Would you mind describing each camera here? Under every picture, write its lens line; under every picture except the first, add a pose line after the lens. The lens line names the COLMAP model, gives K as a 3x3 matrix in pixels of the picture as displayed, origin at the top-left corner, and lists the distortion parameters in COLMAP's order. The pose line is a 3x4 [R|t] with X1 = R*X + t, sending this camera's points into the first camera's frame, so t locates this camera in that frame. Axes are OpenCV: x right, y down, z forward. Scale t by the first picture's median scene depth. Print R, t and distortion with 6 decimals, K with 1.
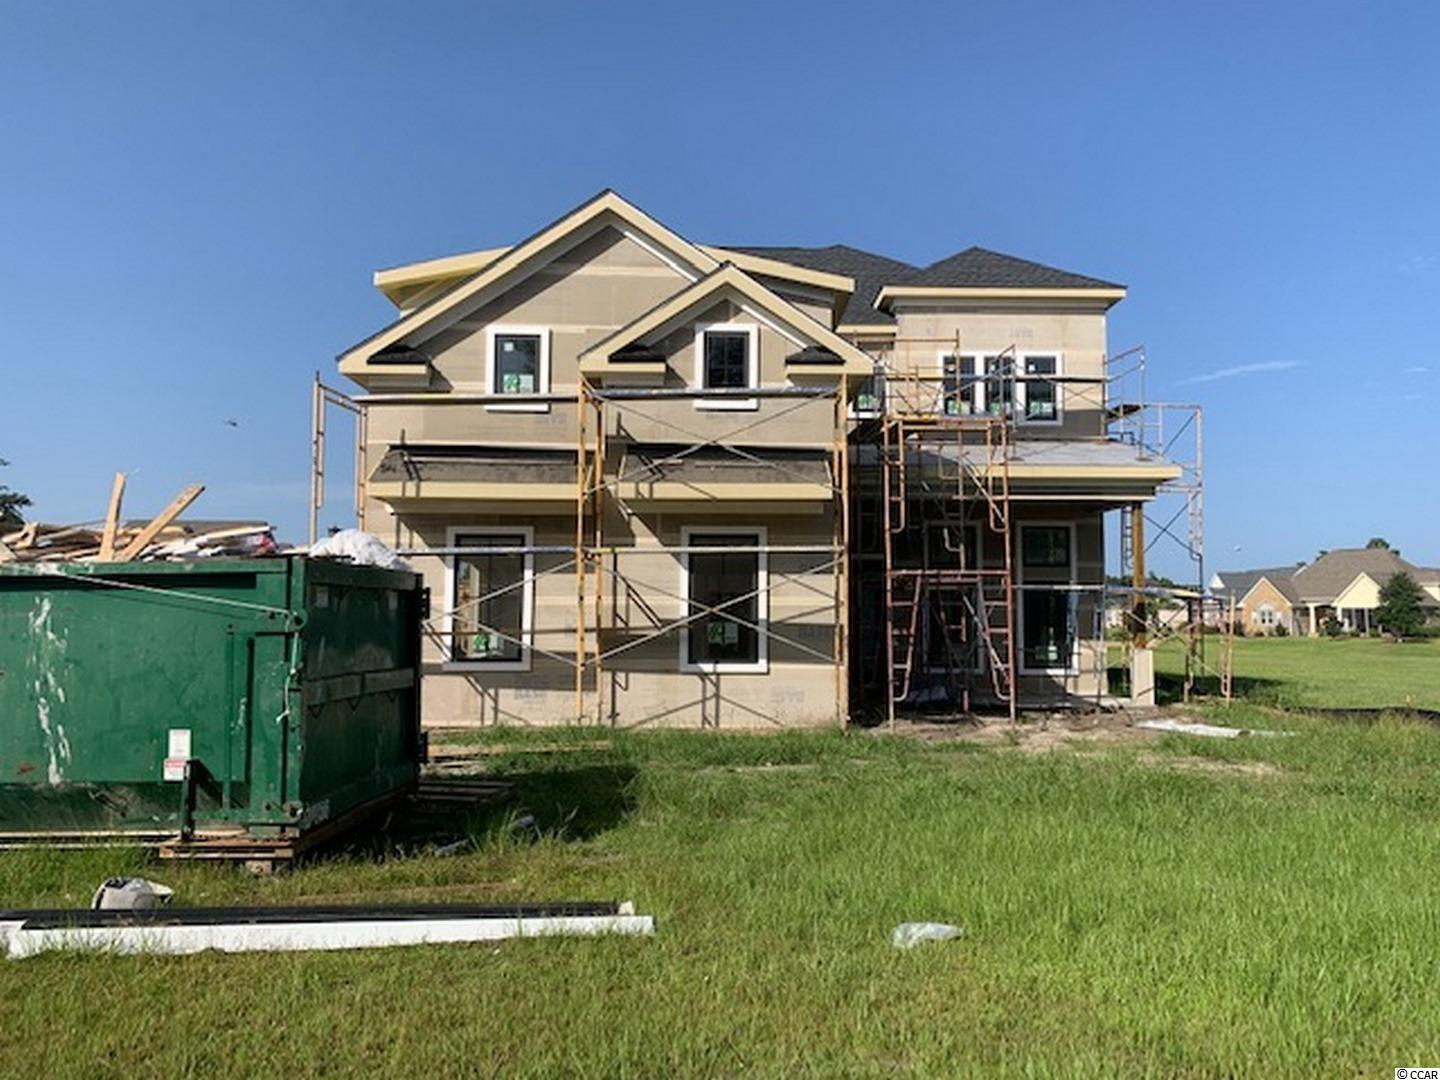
lens RADIAL K [[1087.3, 0, 721.2], [0, 1087.3, 536.4], [0, 0, 1]] dist [0.047179, -0.057548]
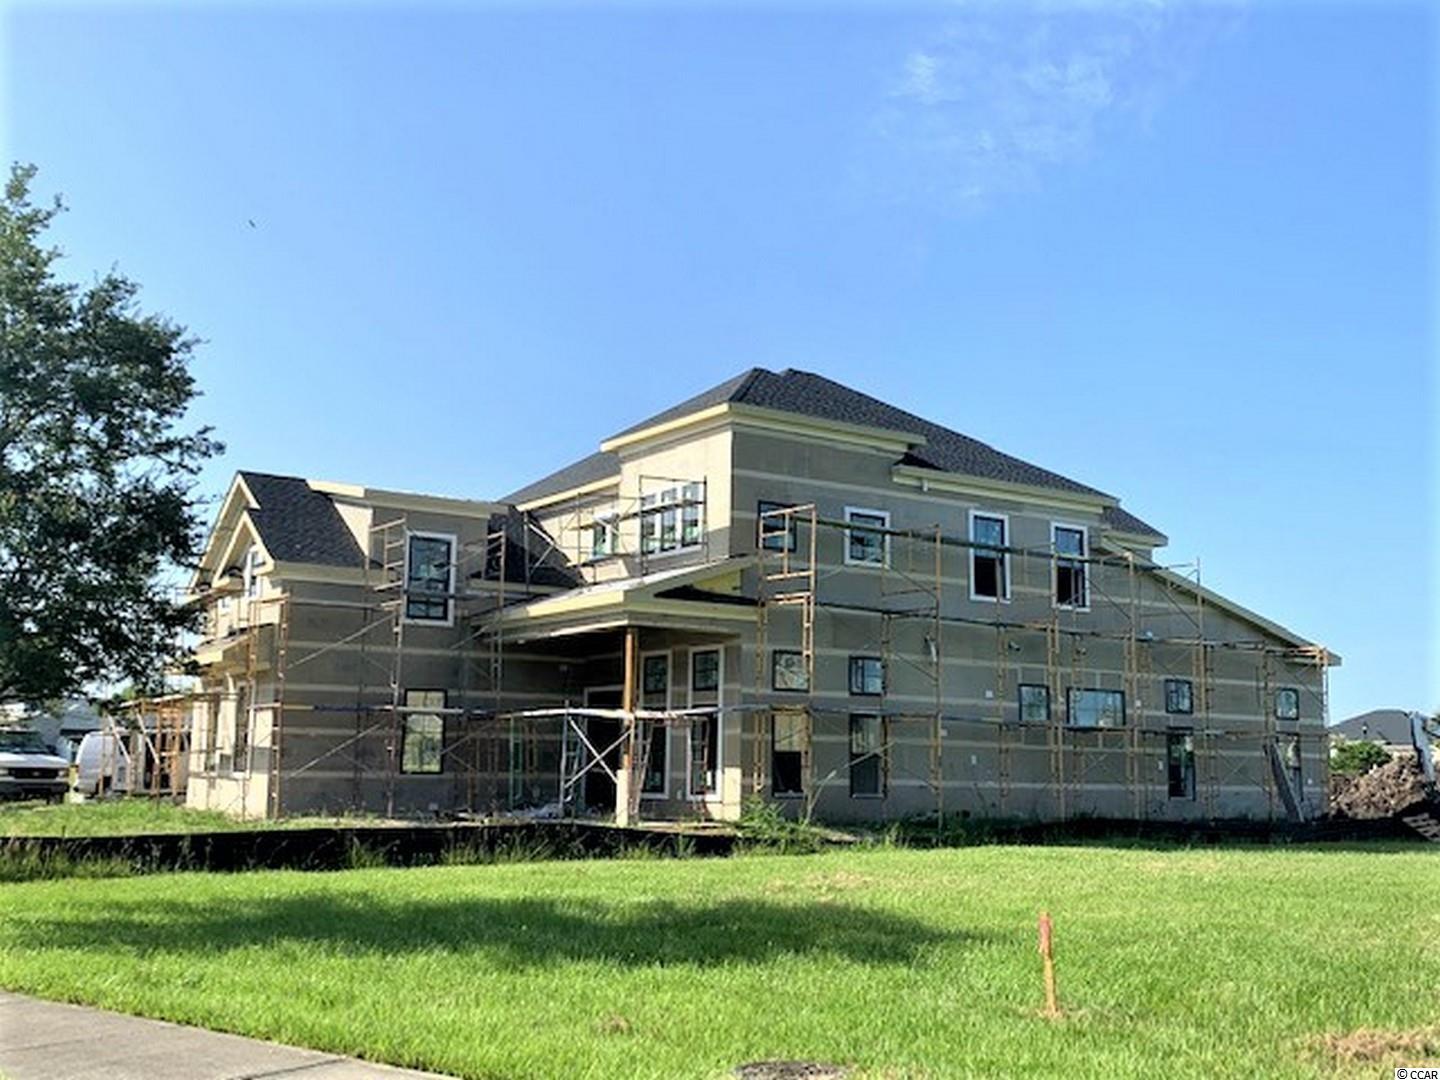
lens RADIAL K [[1458.1, 0, 698.2], [0, 1458.1, 531.1], [0, 0, 1]] dist [-0.005865, 0.000000]
pose [[0.571374, -0.135767, -0.809382, 2.023484], [0.052283, 0.990240, -0.129197, 0.080081], [0.819023, 0.031503, 0.572896, 0.337408]]
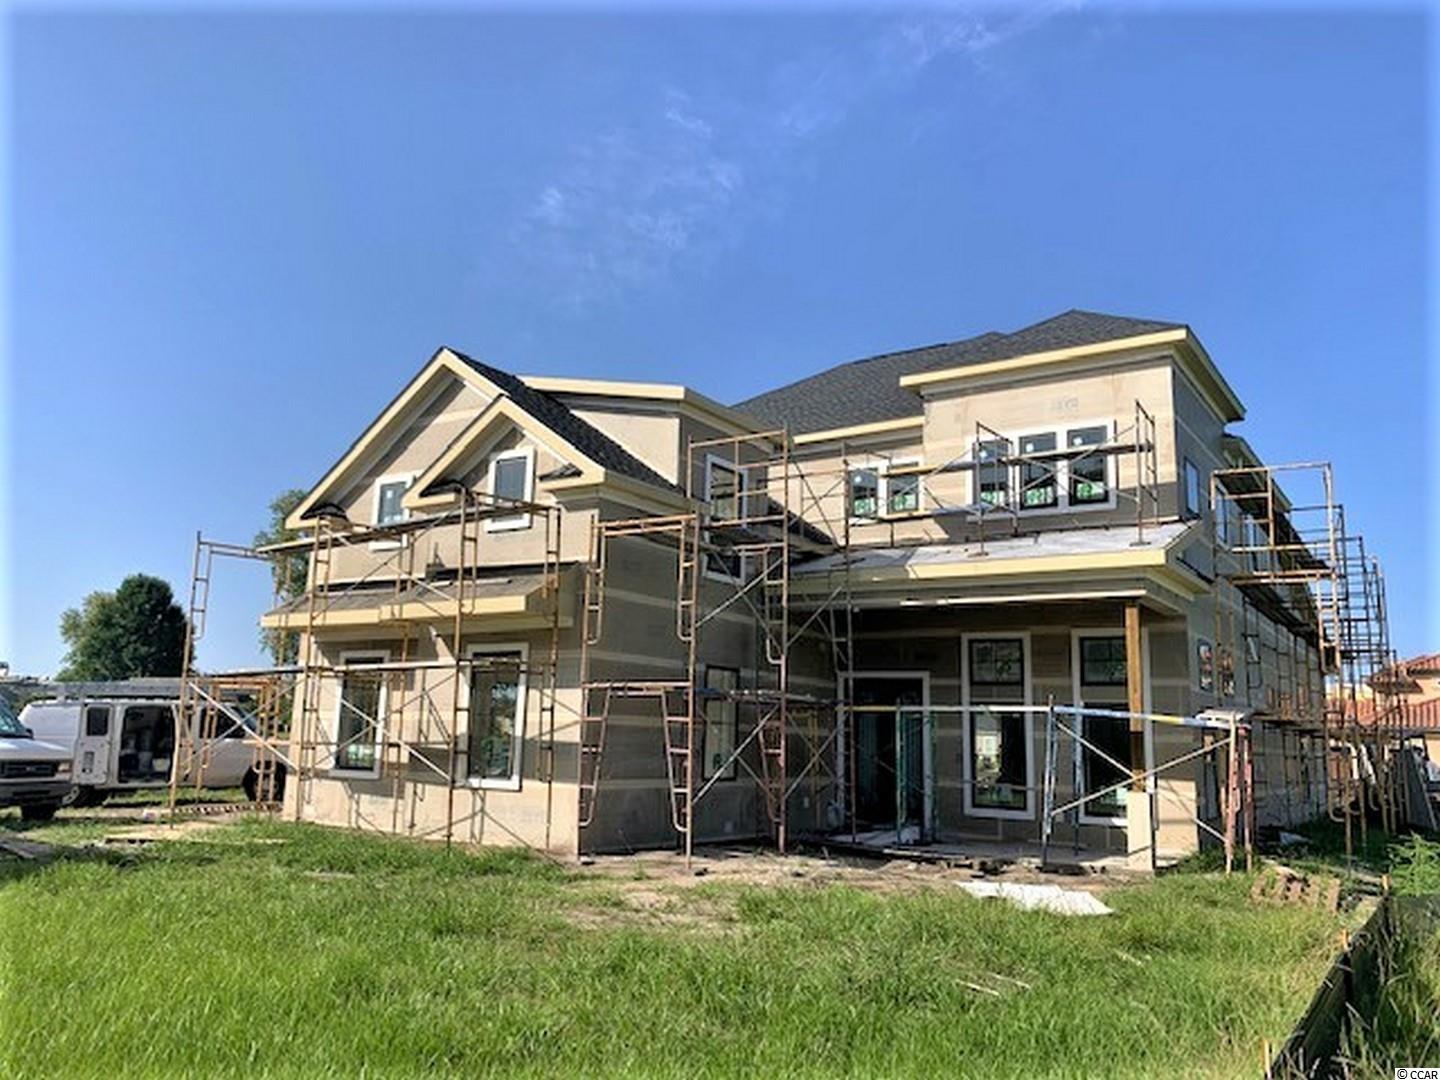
lens RADIAL K [[1087.3, 0, 723.4], [0, 1087.3, 539.3], [0, 0, 1]] dist [0.047179, -0.057548]
pose [[0.823441, -0.085881, -0.560865, 0.761158], [0.016178, 0.991631, -0.128089, 0.028778], [0.567171, 0.096400, 0.817939, 0.264087]]
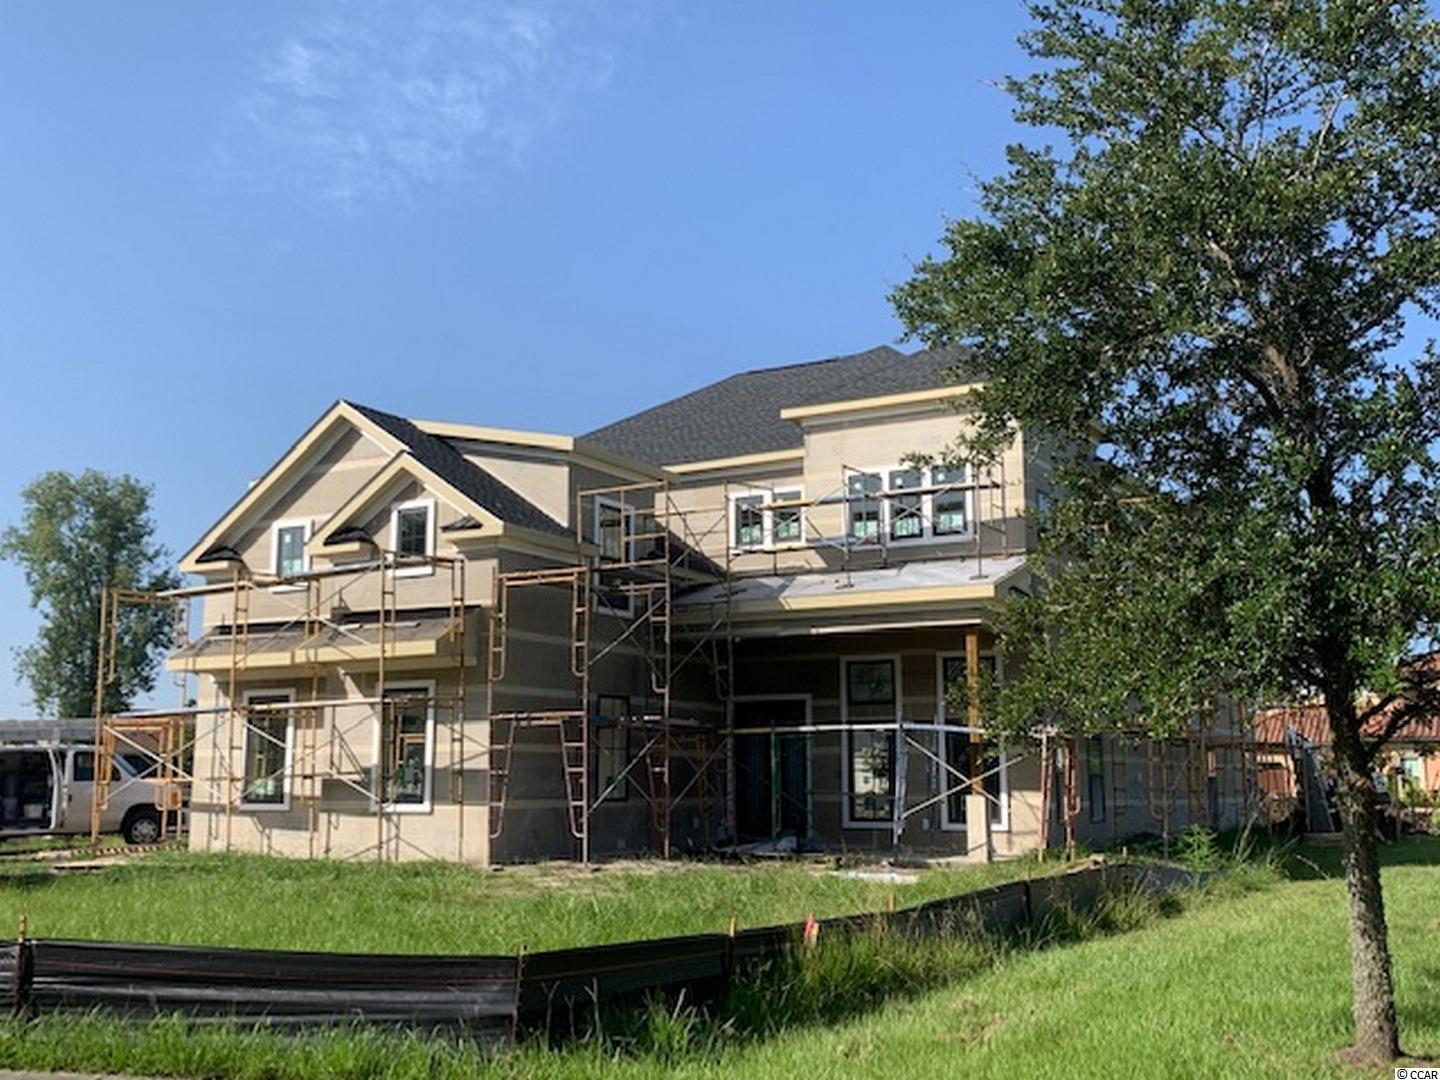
lens RADIAL K [[1458.1, 0, 743.9], [0, 1458.1, 516.0], [0, 0, 1]] dist [-0.005865, 0.000000]
pose [[0.868117, -0.099853, -0.486212, 1.049232], [0.044821, 0.991324, -0.123560, 0.023536], [0.494332, 0.085472, 0.865061, -0.145384]]
